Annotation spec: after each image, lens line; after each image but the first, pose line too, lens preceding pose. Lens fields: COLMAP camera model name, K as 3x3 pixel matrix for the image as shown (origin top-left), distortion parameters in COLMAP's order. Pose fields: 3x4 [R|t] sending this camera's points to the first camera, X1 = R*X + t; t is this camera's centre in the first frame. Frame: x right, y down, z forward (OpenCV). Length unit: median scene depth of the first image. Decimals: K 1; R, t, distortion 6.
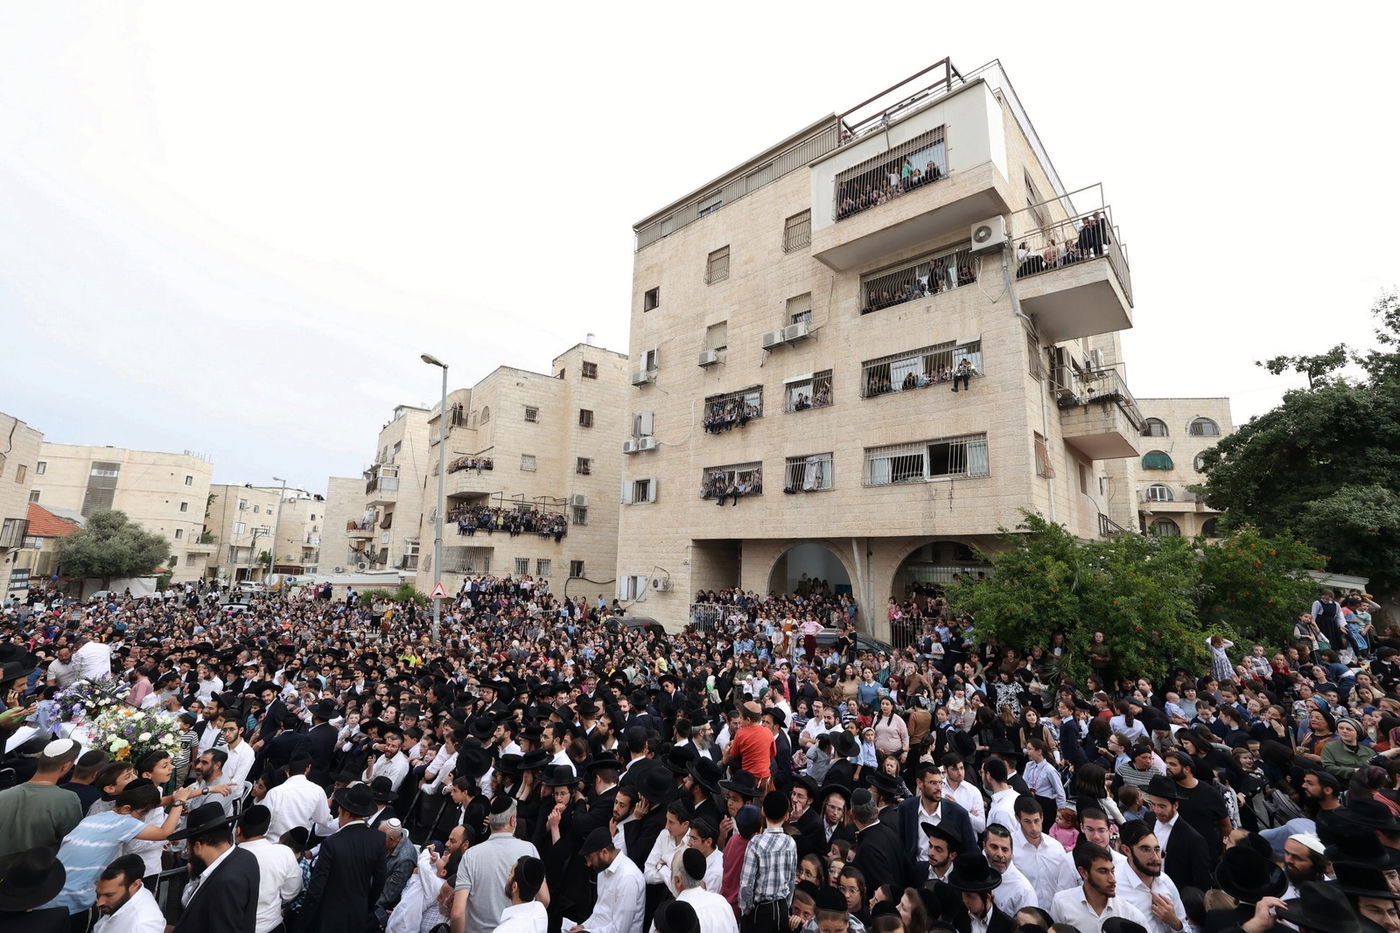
lens RADIAL K [[585.8, 0, 700.0], [0, 585.8, 466.5], [0, 0, 1]] dist [-0.025839, 0.000659]
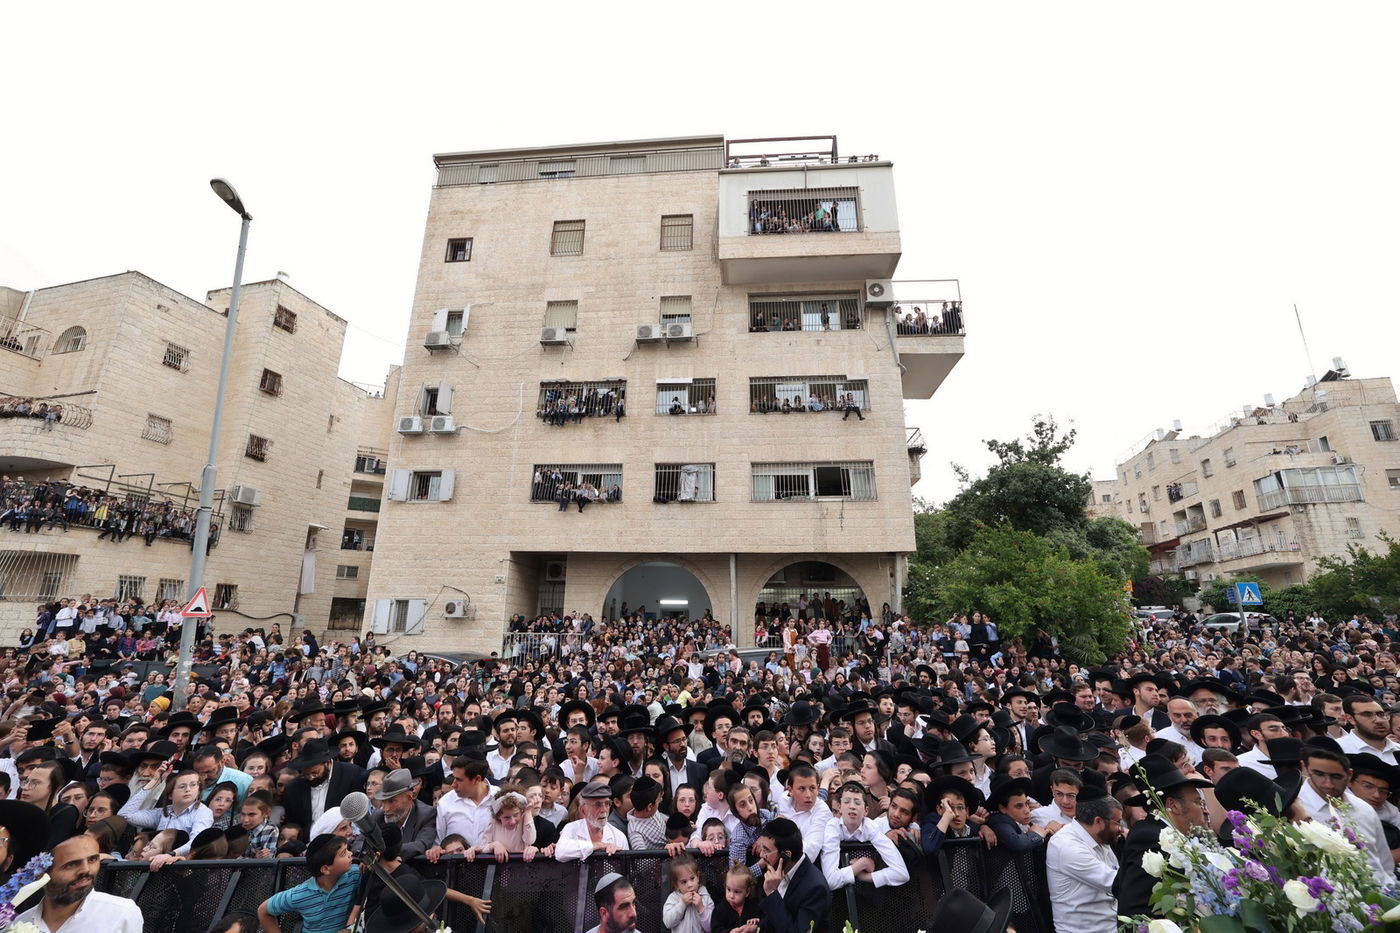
lens RADIAL K [[585.8, 0, 700.0], [0, 585.8, 466.5], [0, 0, 1]] dist [-0.025839, 0.000659]
pose [[0.791378, 0.145731, 0.593703, -0.319026], [-0.096773, 0.988789, -0.113715, 0.082283], [-0.603619, 0.032537, 0.796608, 0.231290]]
